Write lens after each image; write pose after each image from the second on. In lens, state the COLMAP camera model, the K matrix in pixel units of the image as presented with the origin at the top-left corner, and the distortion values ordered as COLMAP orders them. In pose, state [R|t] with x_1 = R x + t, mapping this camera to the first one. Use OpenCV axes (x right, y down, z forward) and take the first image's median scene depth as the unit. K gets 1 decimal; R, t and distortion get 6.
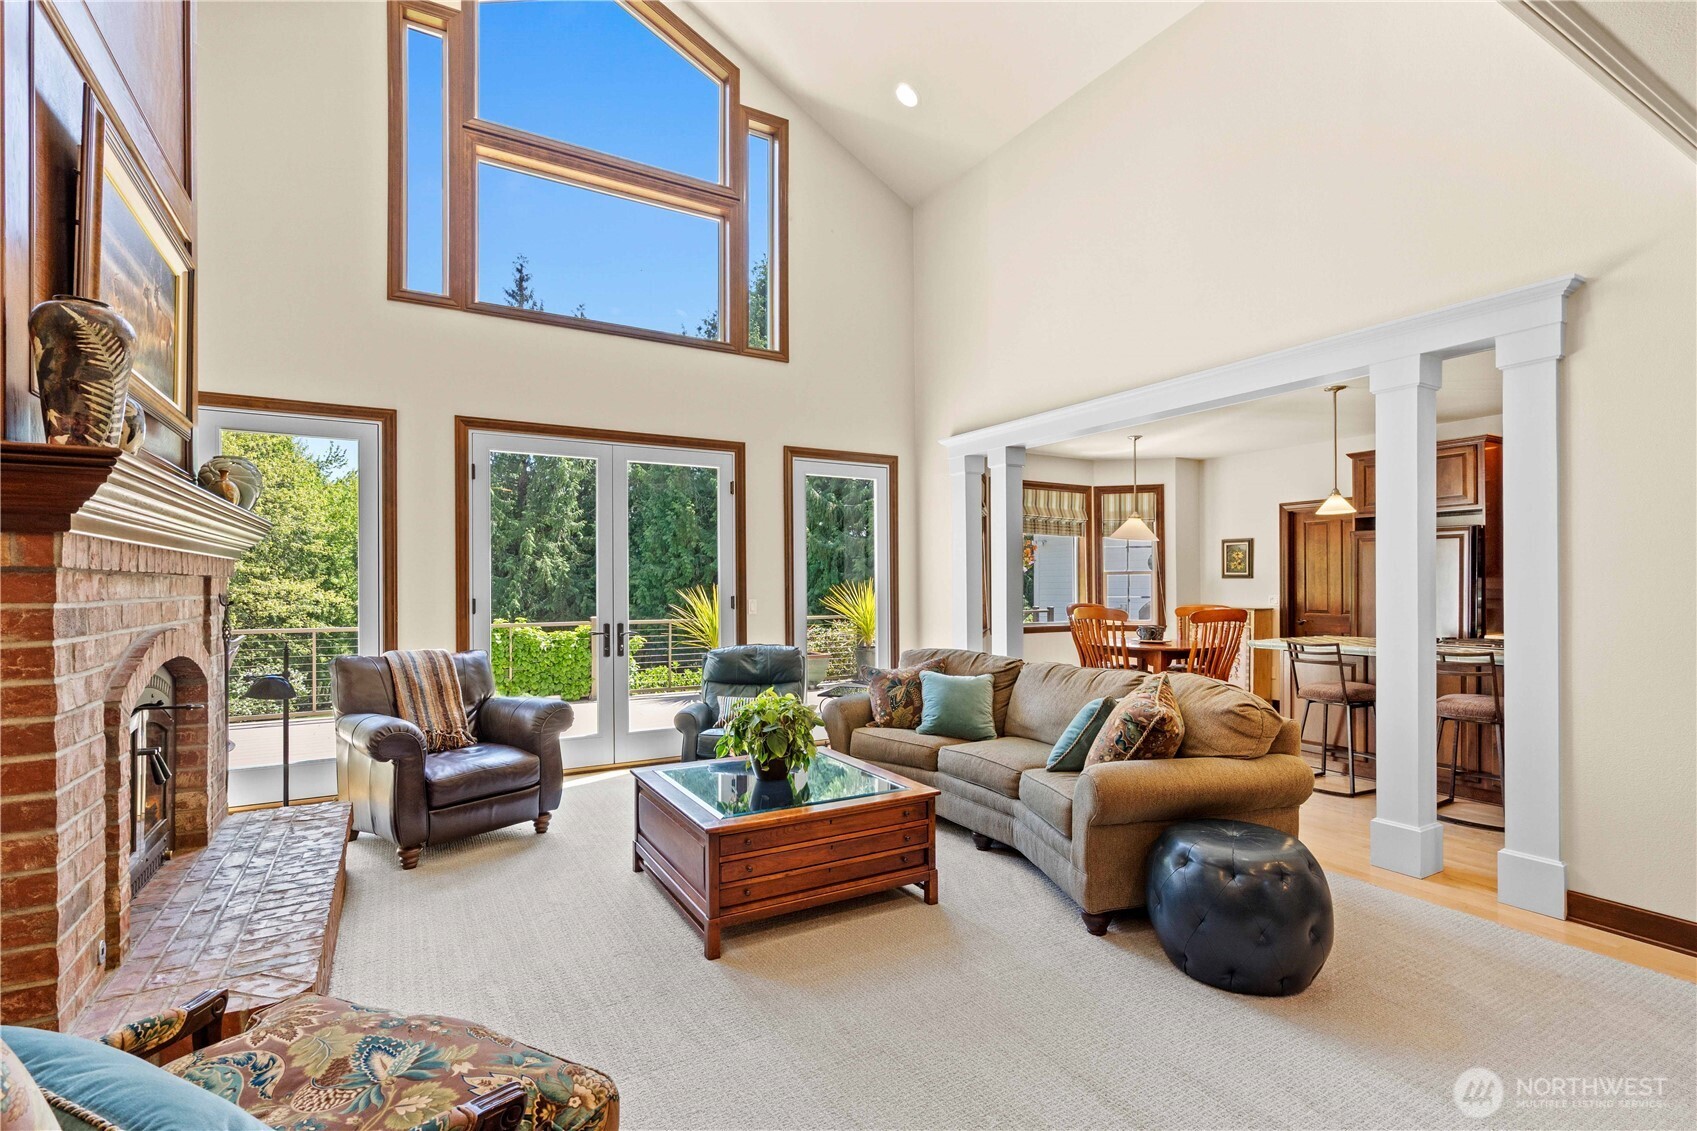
lens RADIAL K [[777.4, 0, 834.6], [0, 777.4, 588.8], [0, 0, 1]] dist [-0.000332, 0.000328]
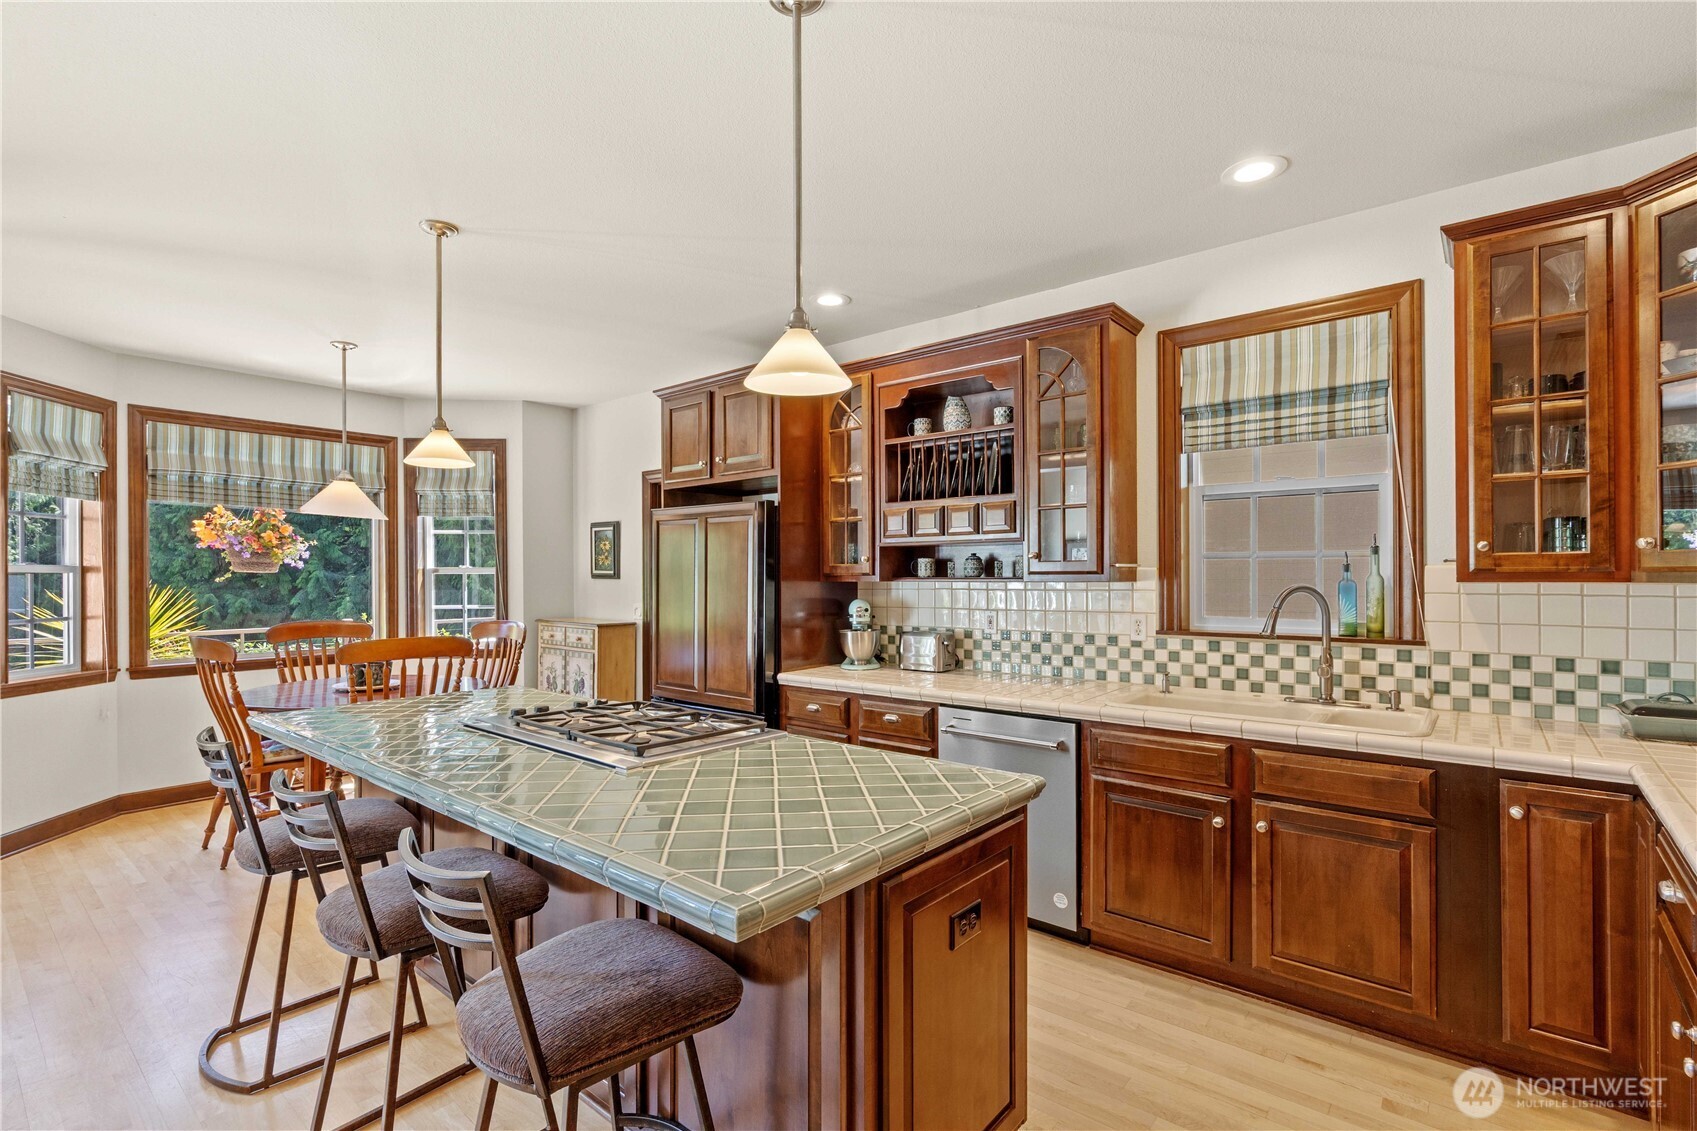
lens RADIAL K [[777.4, 0, 838.7], [0, 777.4, 574.6], [0, 0, 1]] dist [-0.000332, 0.000328]
pose [[0.940288, 0.002892, 0.340366, 0.484098], [-0.000288, 0.999970, -0.007702, -0.012185], [-0.340378, 0.007144, 0.940261, 0.278908]]
